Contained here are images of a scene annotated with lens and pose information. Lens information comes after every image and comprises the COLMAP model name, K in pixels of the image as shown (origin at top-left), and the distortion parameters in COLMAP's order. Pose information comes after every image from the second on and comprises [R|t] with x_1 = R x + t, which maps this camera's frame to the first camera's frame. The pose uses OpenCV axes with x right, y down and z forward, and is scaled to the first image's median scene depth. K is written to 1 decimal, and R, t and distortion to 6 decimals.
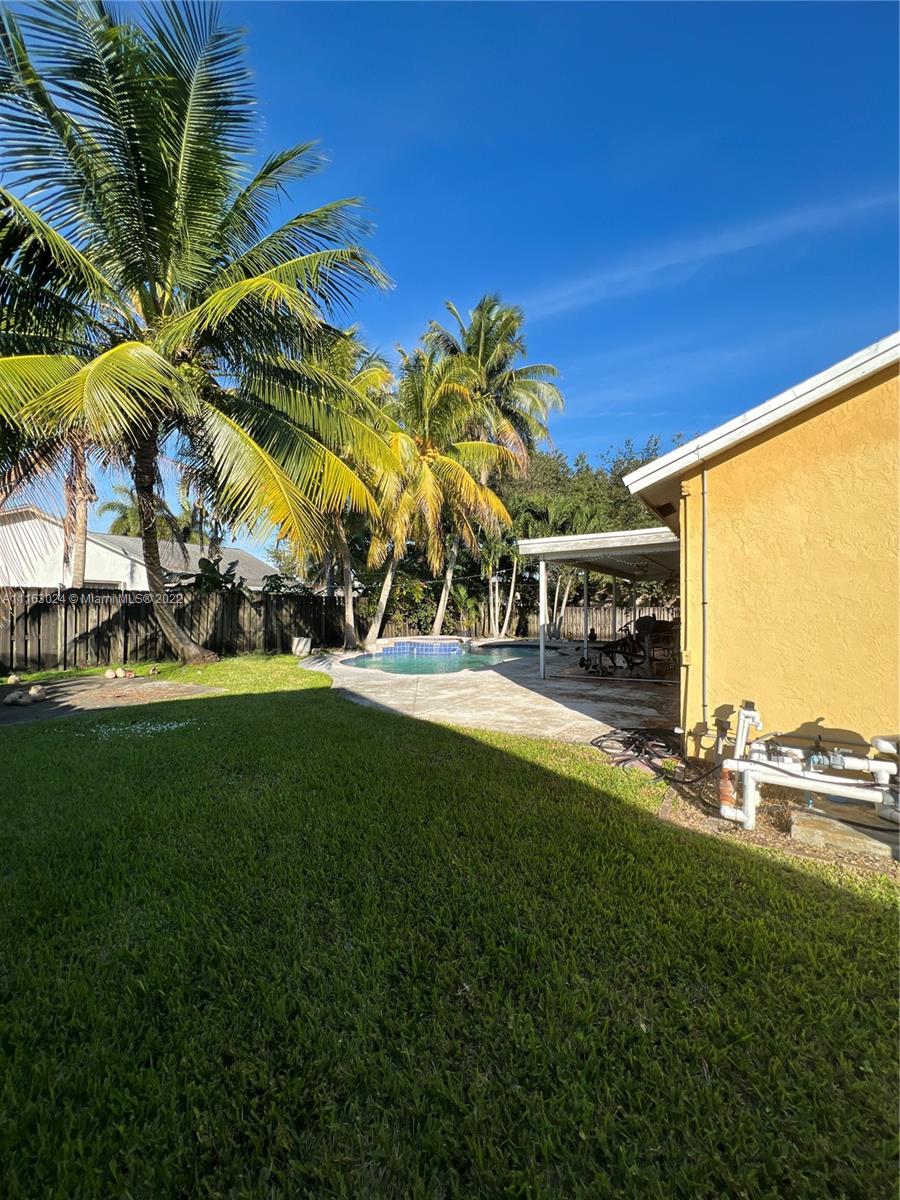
lens RADIAL K [[484.8, 0, 452.2], [0, 484.8, 588.7], [0, 0, 1]] dist [0.000431, 0.000023]
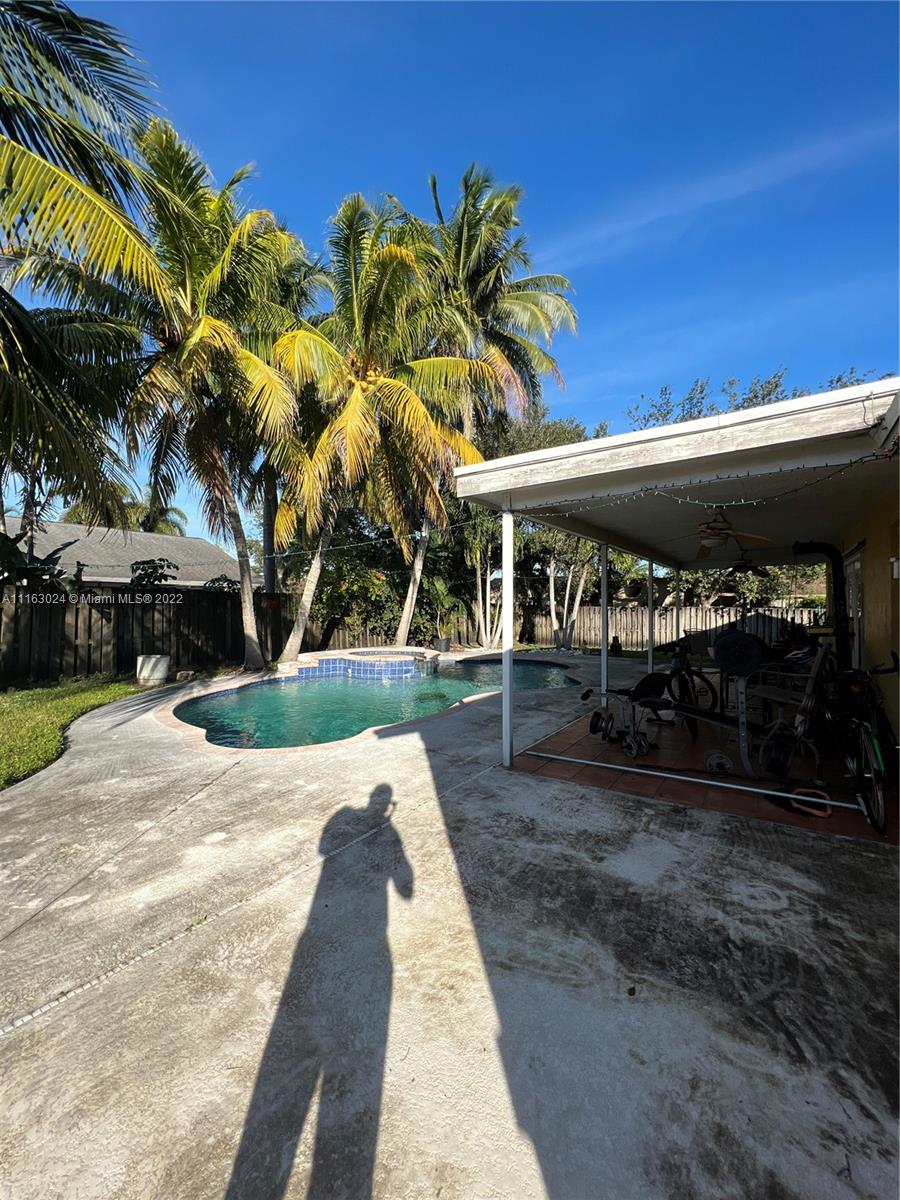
lens RADIAL K [[481.5, 0, 454.7], [0, 481.5, 595.2], [0, 0, 1]] dist [0.000275, 0.000046]
pose [[0.999175, 0.000048, -0.040612, 0.080705], [0.000657, 0.999850, 0.017327, 0.007471], [0.040606, -0.017340, 0.999025, 0.281119]]
